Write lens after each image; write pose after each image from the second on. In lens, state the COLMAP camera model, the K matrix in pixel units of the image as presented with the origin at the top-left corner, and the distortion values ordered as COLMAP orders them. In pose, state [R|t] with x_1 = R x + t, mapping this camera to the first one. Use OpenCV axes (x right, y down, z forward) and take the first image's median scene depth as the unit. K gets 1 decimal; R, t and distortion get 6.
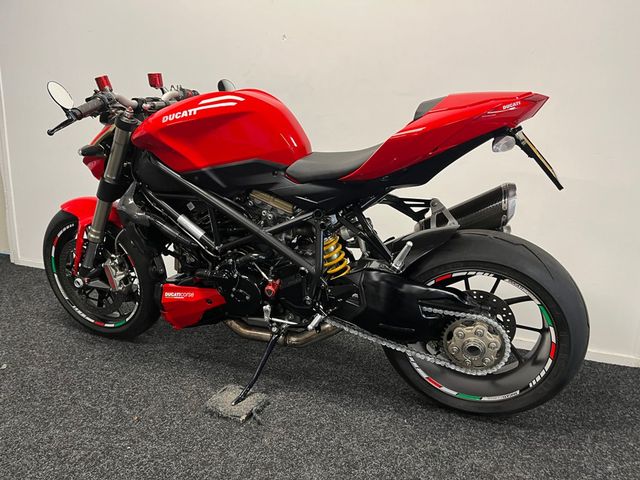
lens RADIAL K [[481.8, 0, 323.9], [0, 481.8, 244.1], [0, 0, 1]] dist [0.076550, -0.104283]
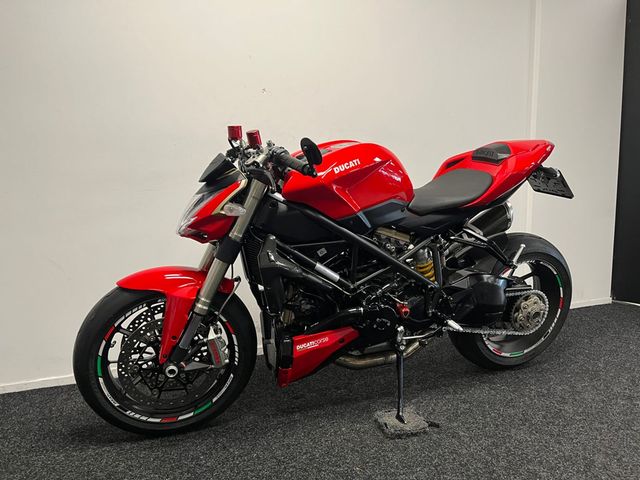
lens RADIAL K [[481.8, 0, 323.1], [0, 481.8, 240.9], [0, 0, 1]] dist [0.076550, -0.104283]
pose [[0.768406, -0.143525, 0.623661, -0.956329], [0.198229, 0.979977, -0.018711, -0.086458], [-0.608488, 0.138006, 0.781471, 0.206195]]
